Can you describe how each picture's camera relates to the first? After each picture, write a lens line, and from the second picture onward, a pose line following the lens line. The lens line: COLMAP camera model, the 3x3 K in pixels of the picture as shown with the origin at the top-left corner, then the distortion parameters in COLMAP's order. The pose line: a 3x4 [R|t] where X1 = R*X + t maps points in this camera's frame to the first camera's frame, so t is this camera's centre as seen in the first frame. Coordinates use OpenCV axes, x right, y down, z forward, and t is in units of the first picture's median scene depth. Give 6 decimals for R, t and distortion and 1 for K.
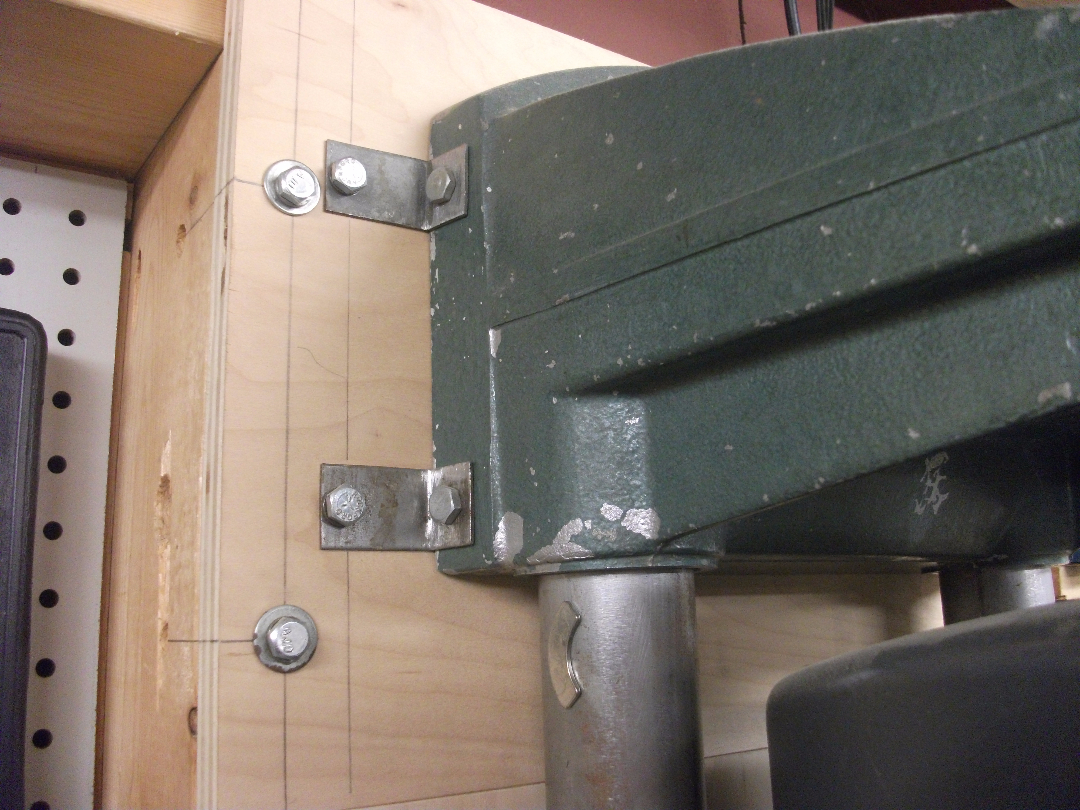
lens RADIAL K [[1017.5, 0, 540.0], [0, 1017.5, 405.0], [0, 0, 1]] dist [-0.141342, 0.025591]
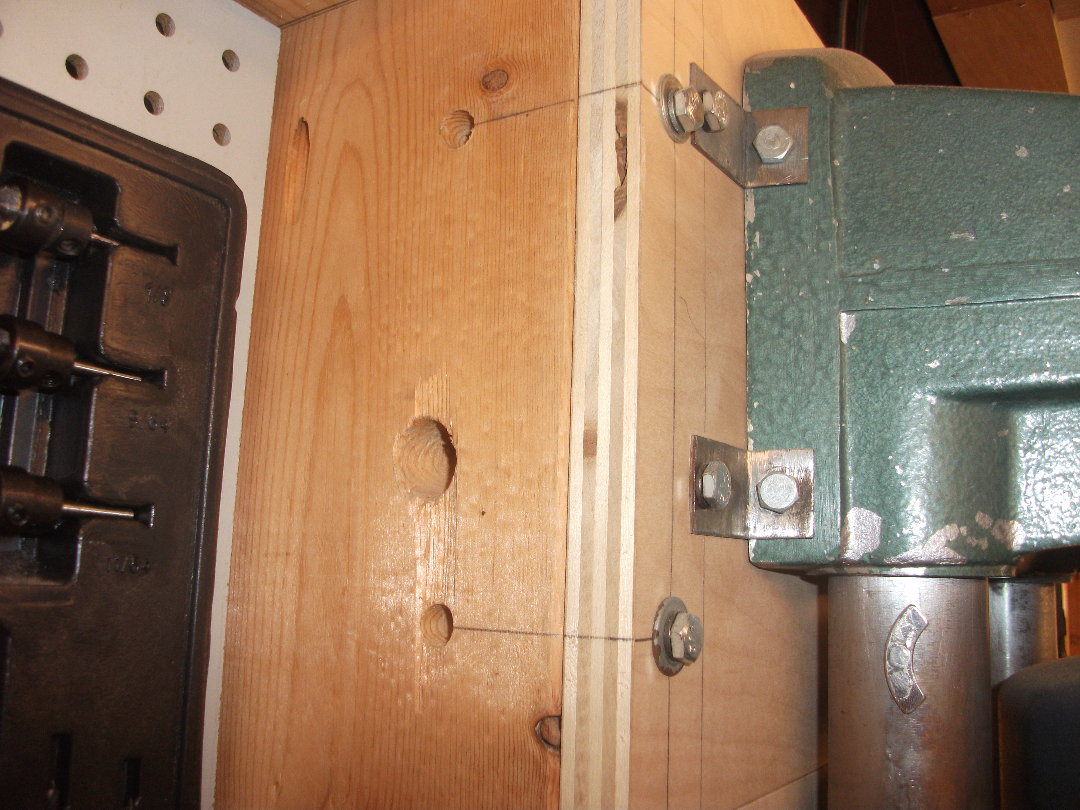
lens RADIAL K [[1017.5, 0, 540.0], [0, 1017.5, 405.0], [0, 0, 1]] dist [-0.141342, 0.025591]
pose [[0.921492, 0.132329, 0.365159, -0.675792], [-0.148034, 0.988865, 0.015219, 0.040096], [-0.359079, -0.068080, 0.930821, 0.242034]]
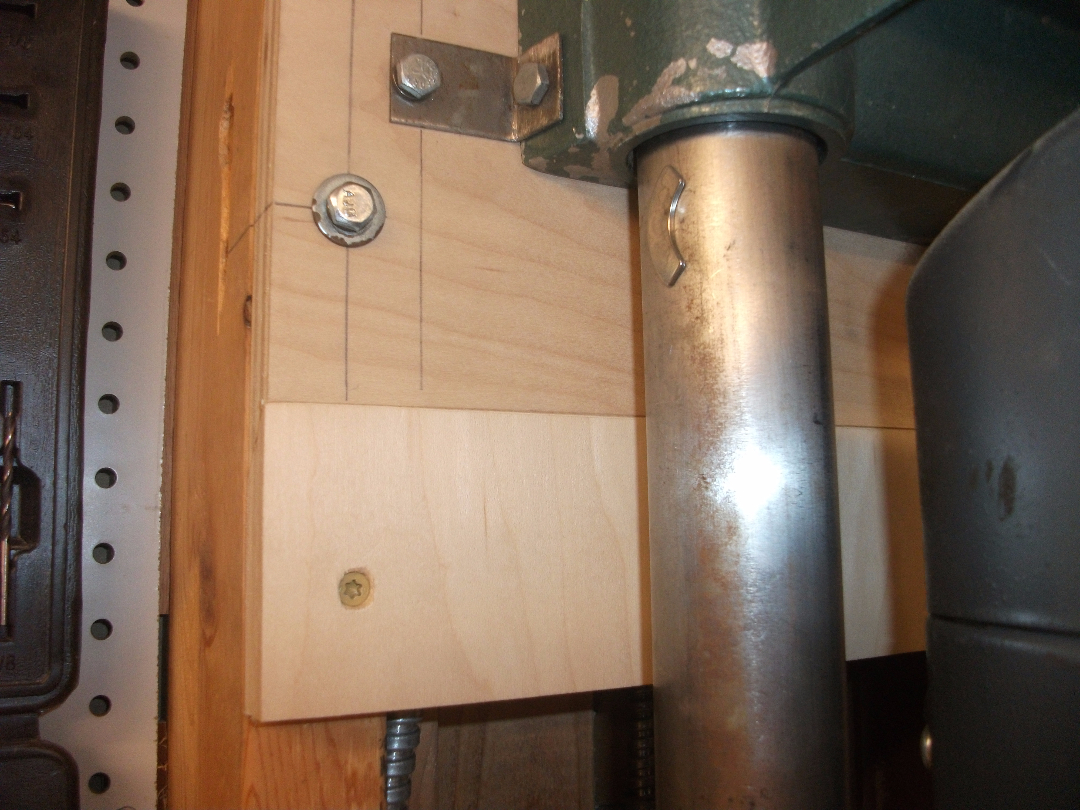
lens RADIAL K [[1017.5, 0, 540.0], [0, 1017.5, 405.0], [0, 0, 1]] dist [-0.141342, 0.025591]
pose [[0.993153, 0.002730, -0.116786, 0.017932], [0.008339, 0.995520, 0.094183, 0.312451], [0.116520, -0.094512, 0.988681, 0.117709]]
